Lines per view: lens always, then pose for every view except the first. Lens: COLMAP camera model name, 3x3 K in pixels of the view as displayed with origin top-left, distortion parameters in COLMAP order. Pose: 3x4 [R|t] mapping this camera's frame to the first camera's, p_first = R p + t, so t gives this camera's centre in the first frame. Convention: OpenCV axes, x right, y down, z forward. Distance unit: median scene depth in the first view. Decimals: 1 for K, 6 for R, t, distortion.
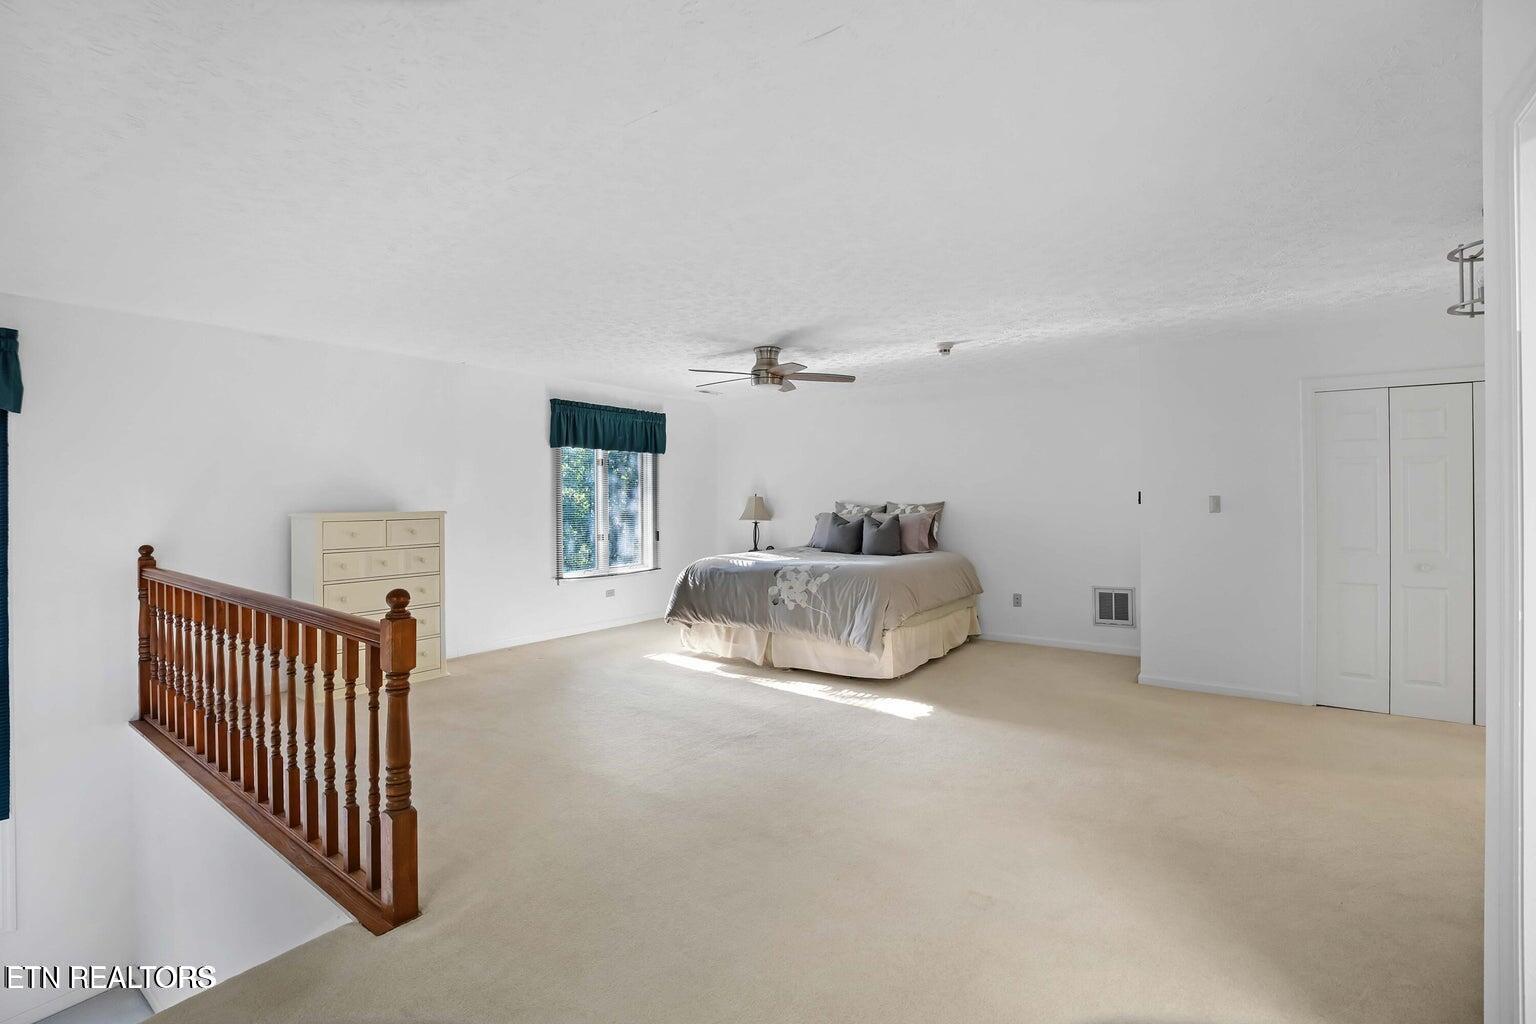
lens RADIAL K [[704.1, 0, 763.5], [0, 704.1, 505.4], [0, 0, 1]] dist [-0.068382, 0.023498]
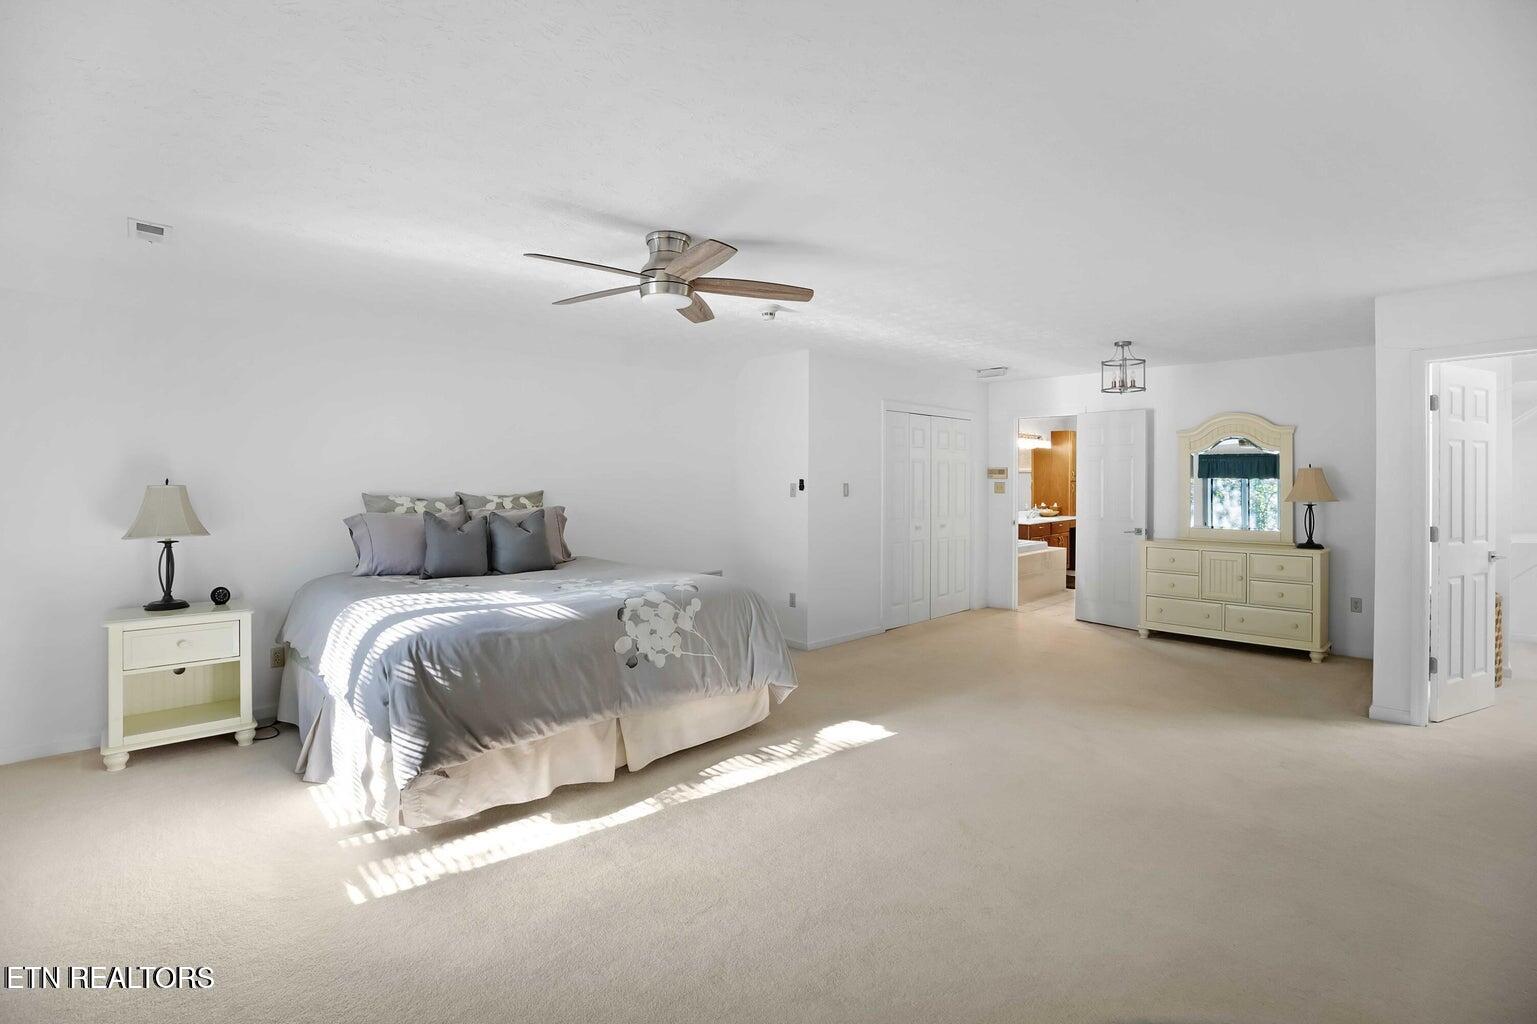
lens RADIAL K [[704.5, 0, 764.0], [0, 704.5, 505.4], [0, 0, 1]] dist [-0.068382, 0.023498]
pose [[0.176319, -0.025896, 0.983992, -0.545065], [0.013845, 0.999620, 0.023827, -0.006435], [-0.984236, 0.009422, 0.176611, 0.801026]]
